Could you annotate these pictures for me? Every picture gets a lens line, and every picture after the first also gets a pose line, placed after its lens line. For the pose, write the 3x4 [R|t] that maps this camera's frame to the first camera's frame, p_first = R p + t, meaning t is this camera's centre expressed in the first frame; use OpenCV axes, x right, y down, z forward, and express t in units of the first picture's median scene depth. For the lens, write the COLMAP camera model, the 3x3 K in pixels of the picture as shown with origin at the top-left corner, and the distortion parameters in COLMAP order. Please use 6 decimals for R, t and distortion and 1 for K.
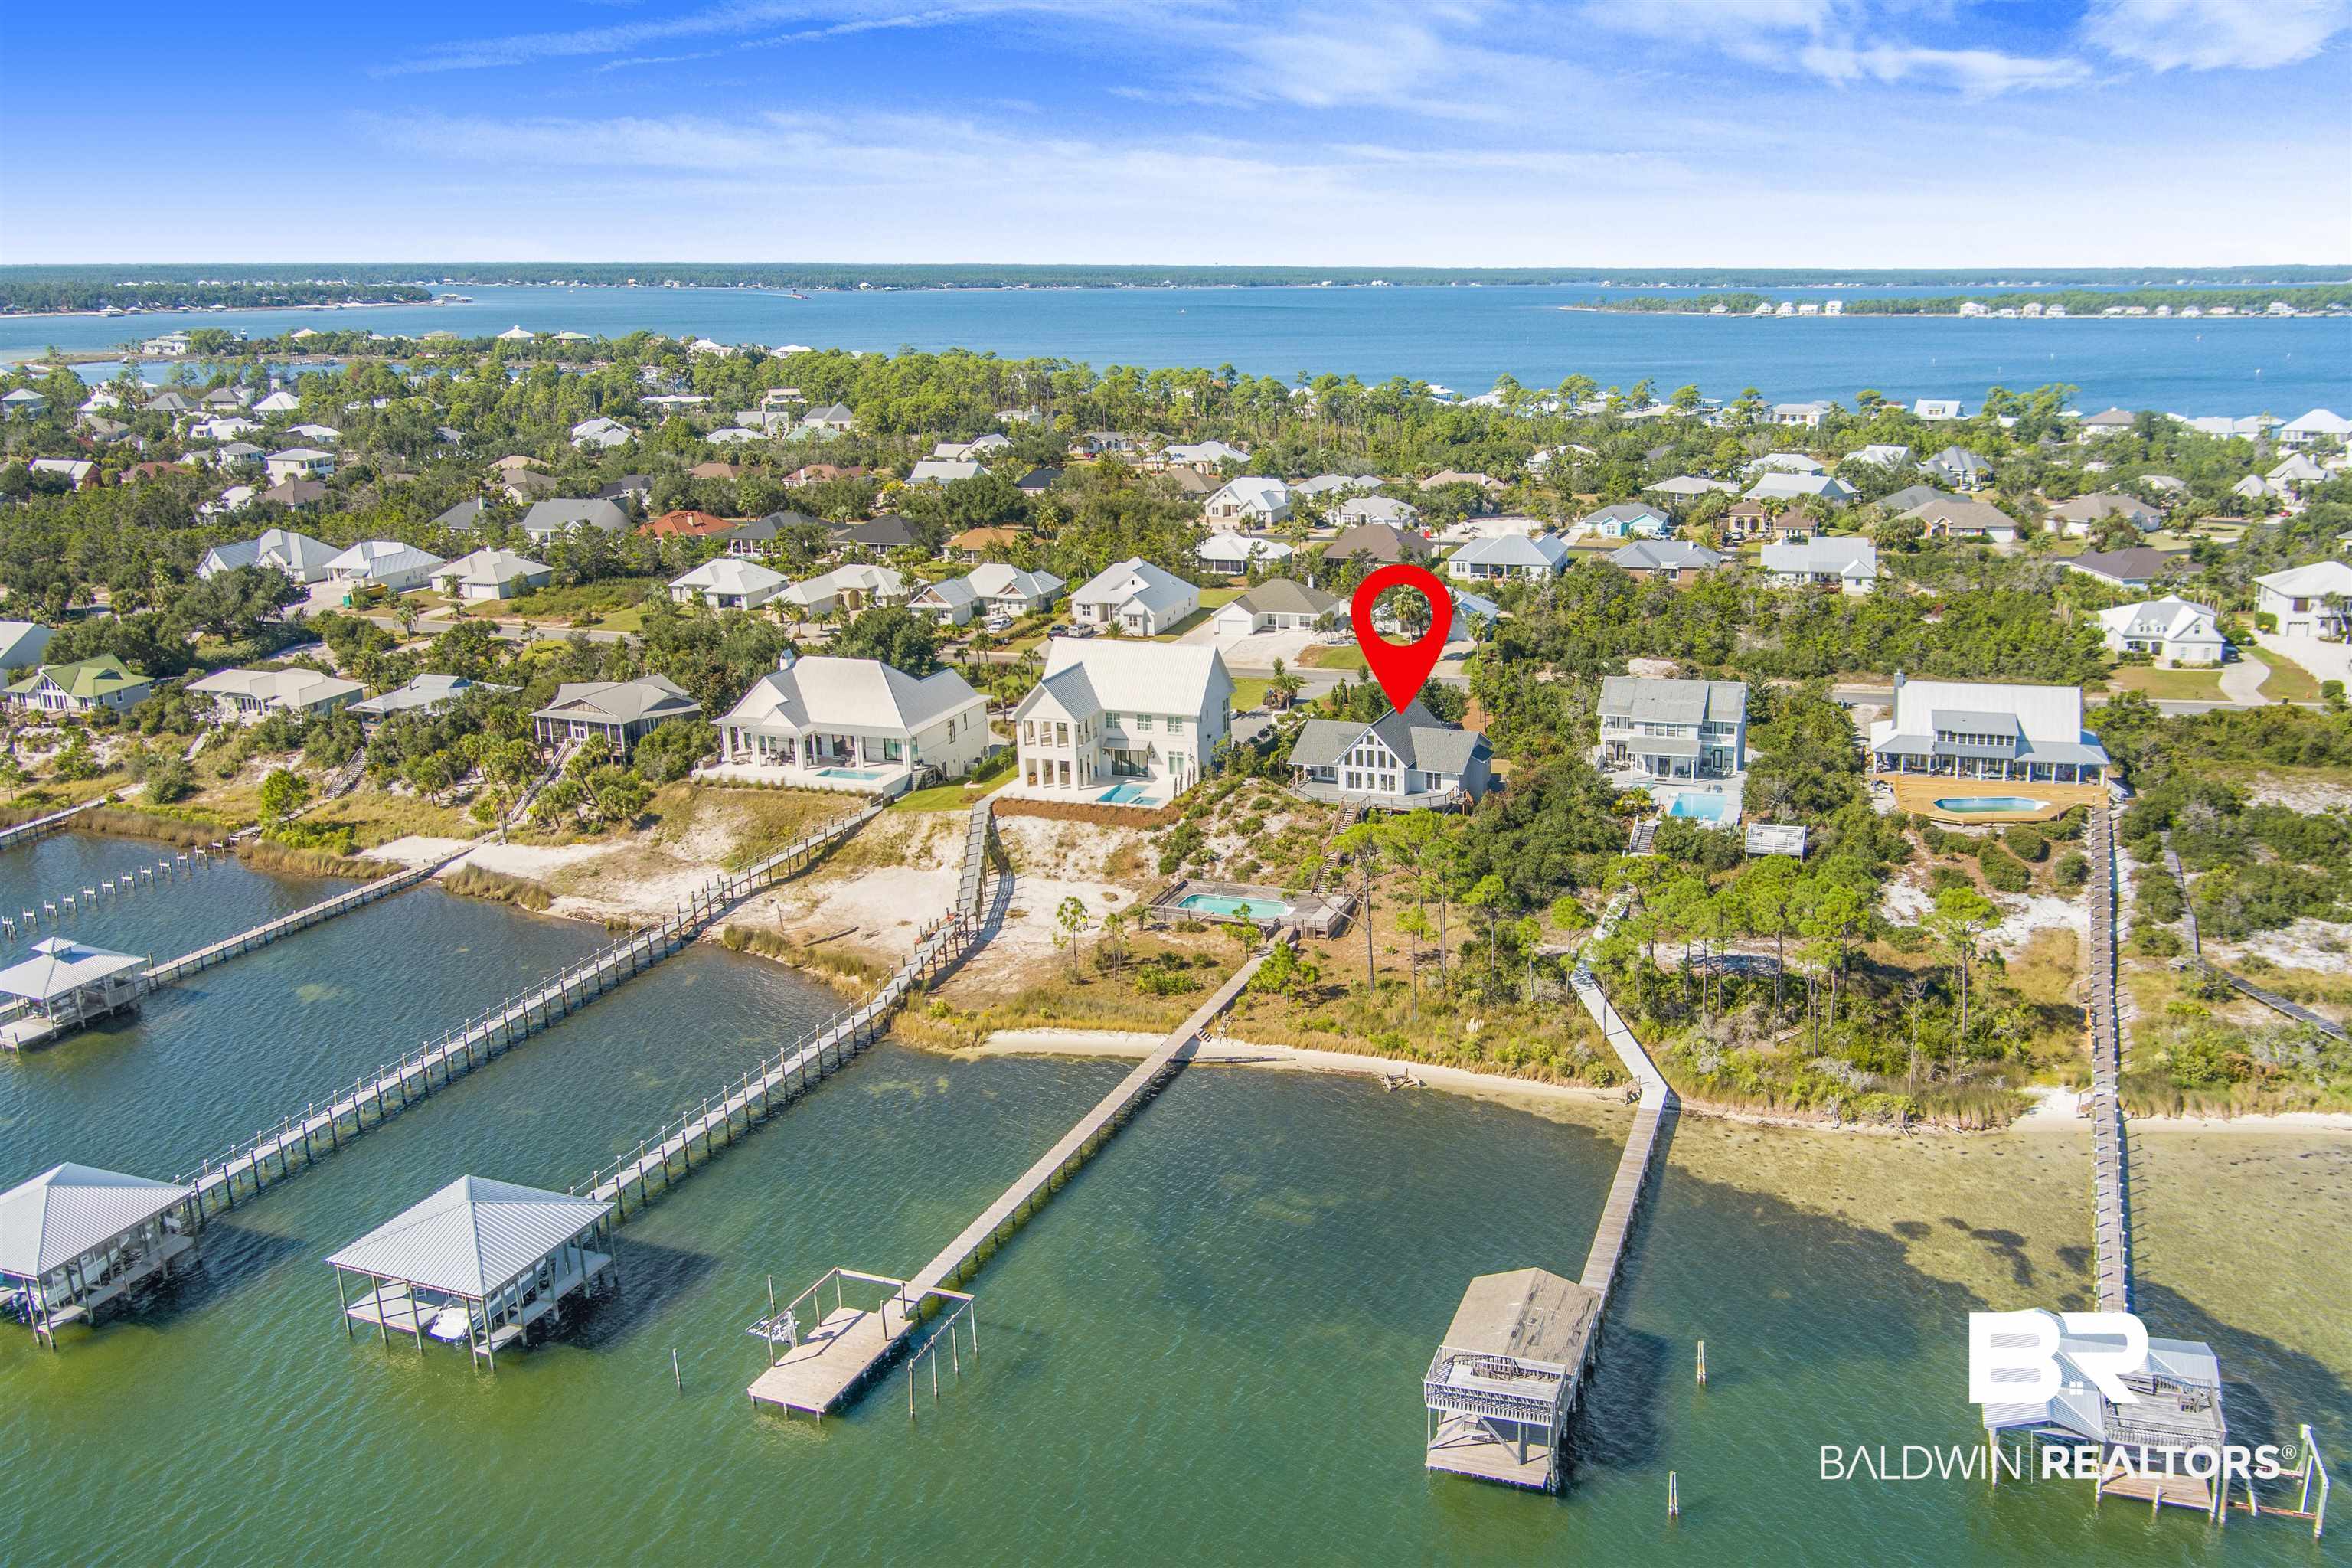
lens RADIAL K [[1930.3, 0, 1313.7], [0, 1930.3, 781.0], [0, 0, 1]] dist [-0.048897, -0.000849]
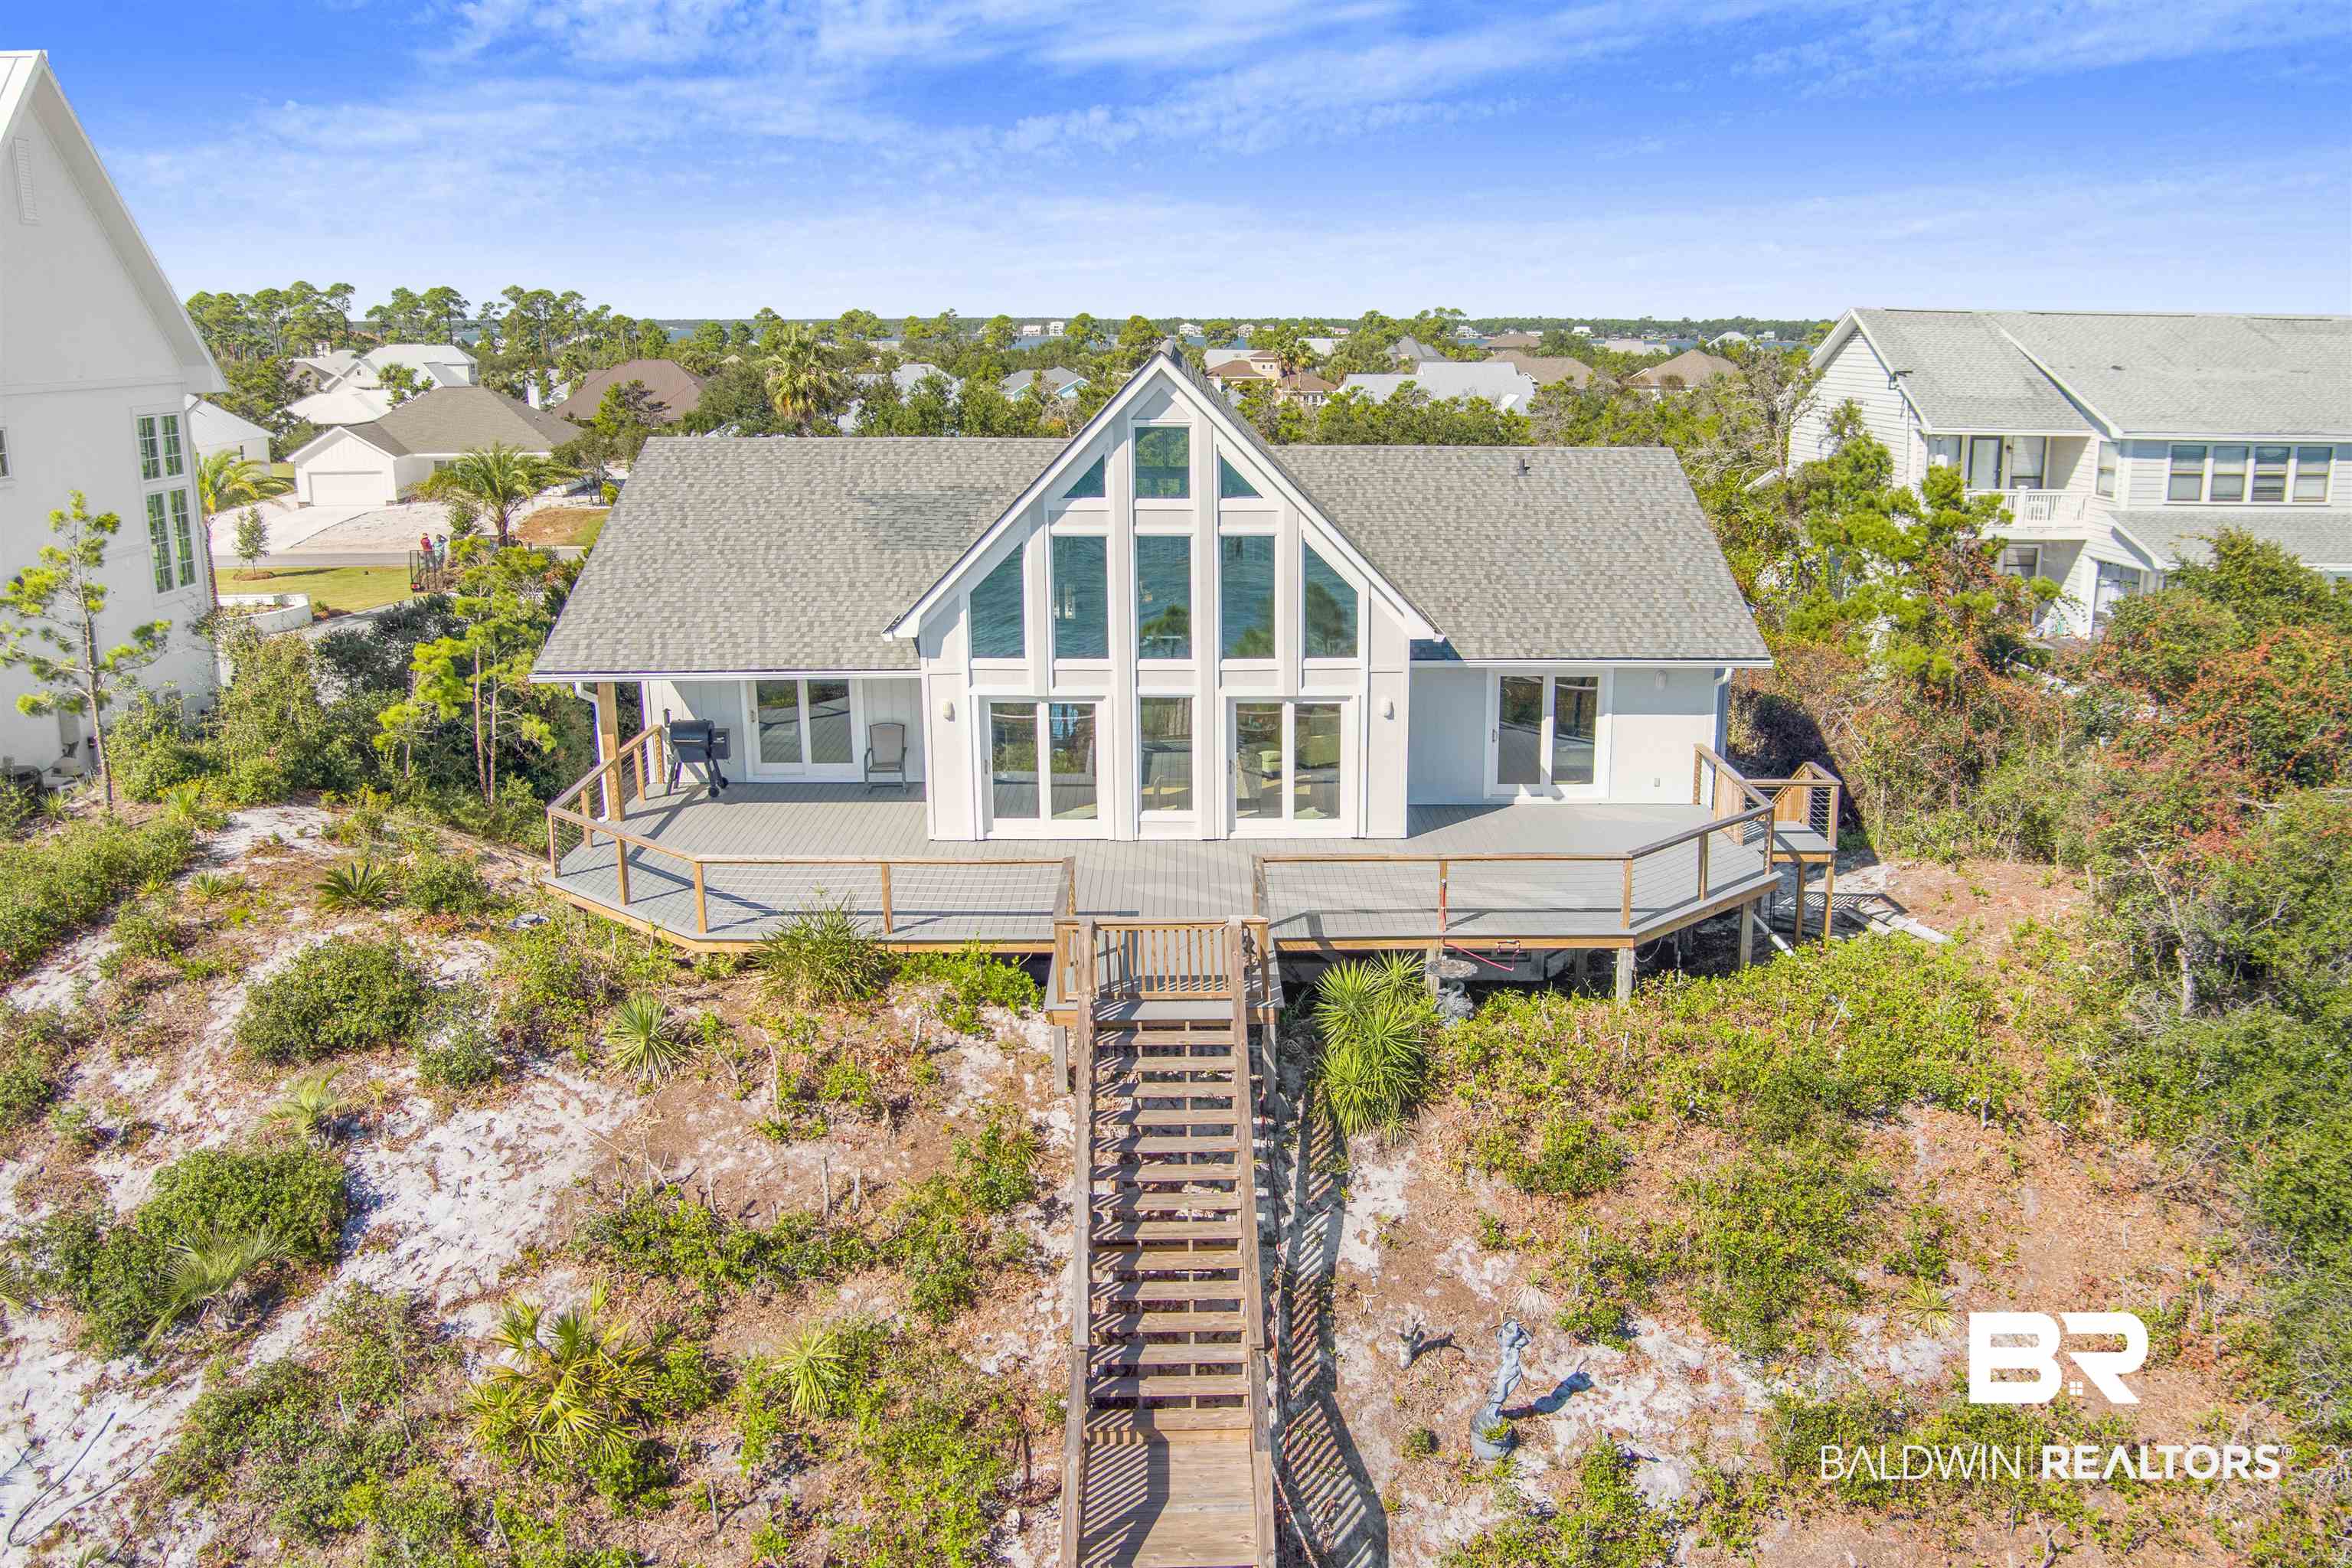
lens RADIAL K [[1930.3, 0, 1313.7], [0, 1930.3, 781.0], [0, 0, 1]] dist [-0.048897, -0.000849]
pose [[0.922514, -0.071778, 0.379231, -0.014898], [0.078727, 0.996892, -0.002825, 0.003183], [-0.377850, 0.032462, 0.925298, 0.866428]]
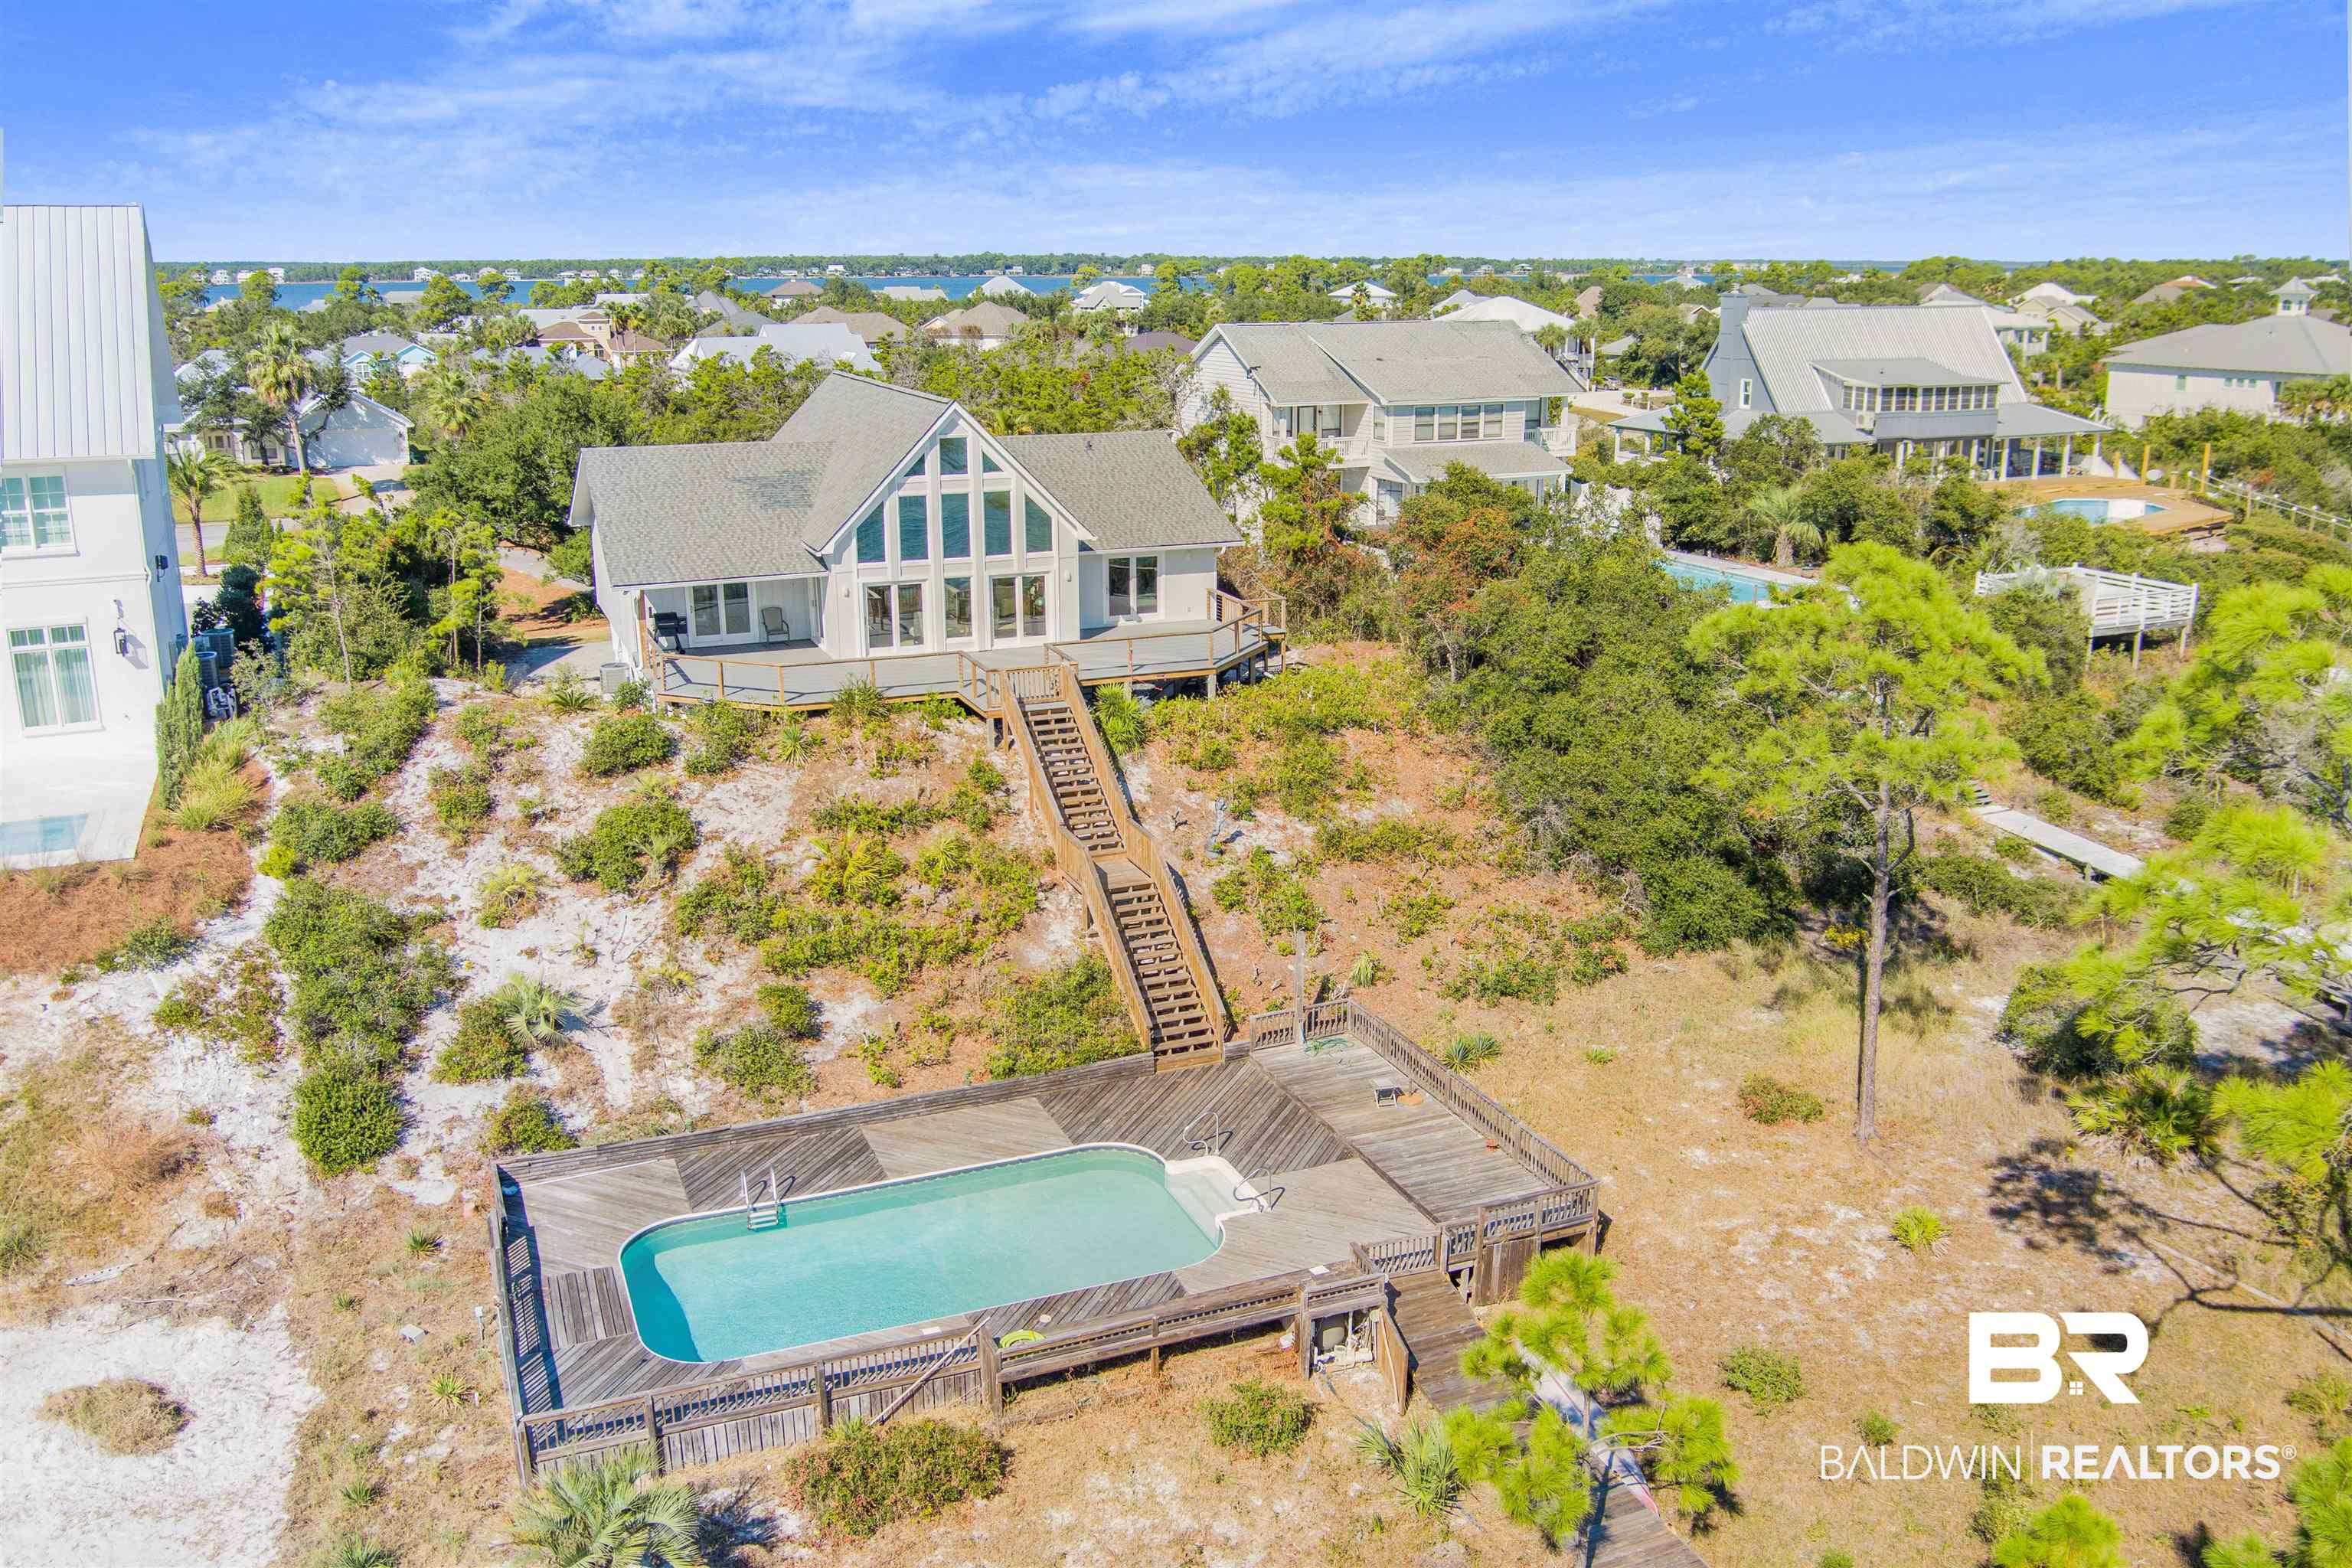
lens RADIAL K [[1788.0, 0, 1167.6], [0, 1788.0, 825.0], [0, 0, 1]] dist [0.000983, -0.003510]
pose [[0.767020, -0.186689, 0.613863, -0.112452], [0.159773, 0.982171, 0.099064, 0.010089], [-0.621412, 0.022094, 0.783172, 0.782446]]
